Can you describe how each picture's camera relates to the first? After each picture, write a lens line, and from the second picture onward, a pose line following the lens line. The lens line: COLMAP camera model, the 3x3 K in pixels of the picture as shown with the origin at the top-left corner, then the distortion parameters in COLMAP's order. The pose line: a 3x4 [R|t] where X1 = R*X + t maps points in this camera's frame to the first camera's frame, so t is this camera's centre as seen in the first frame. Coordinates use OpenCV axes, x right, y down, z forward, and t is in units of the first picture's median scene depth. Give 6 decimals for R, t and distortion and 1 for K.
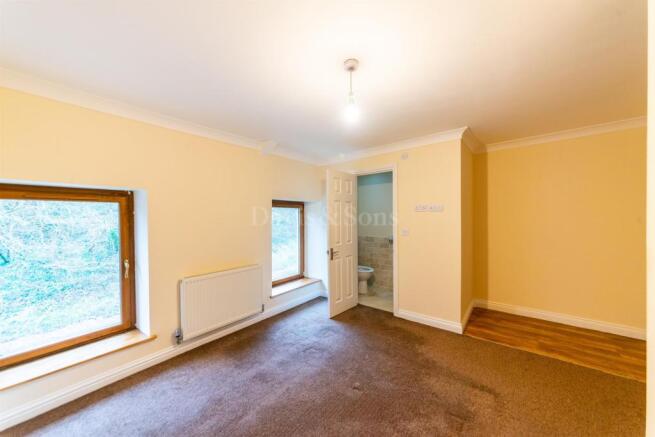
lens RADIAL K [[230.5, 0, 329.6], [0, 230.5, 218.7], [0, 0, 1]] dist [-0.001358, -0.000205]
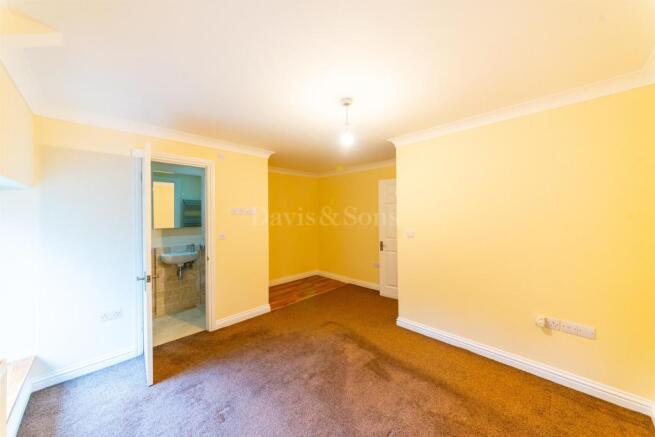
lens RADIAL K [[230.5, 0, 322.9], [0, 230.5, 216.8], [0, 0, 1]] dist [-0.001358, -0.000205]
pose [[0.117789, 0.005222, 0.993025, -0.617655], [0.011387, 0.999913, -0.006609, -0.010388], [-0.992973, 0.012086, 0.117719, 0.515834]]
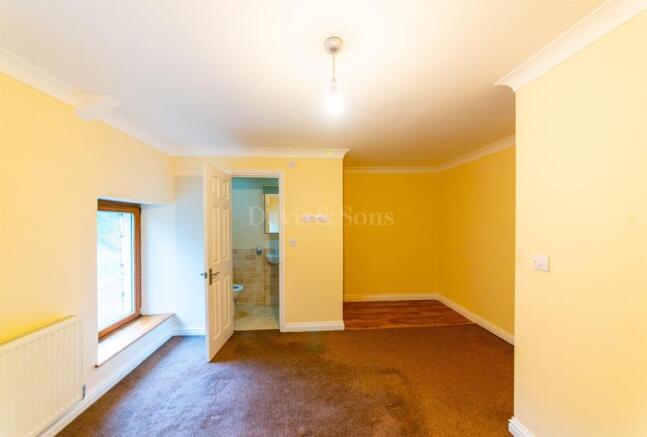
lens RADIAL K [[228.8, 0, 320.9], [0, 228.8, 226.4], [0, 0, 1]] dist [-0.001776, -0.000556]
pose [[0.740101, -0.004341, 0.672482, -0.251740], [0.000922, 0.999985, 0.005441, -0.016637], [-0.672495, -0.003407, 0.740093, 0.224103]]
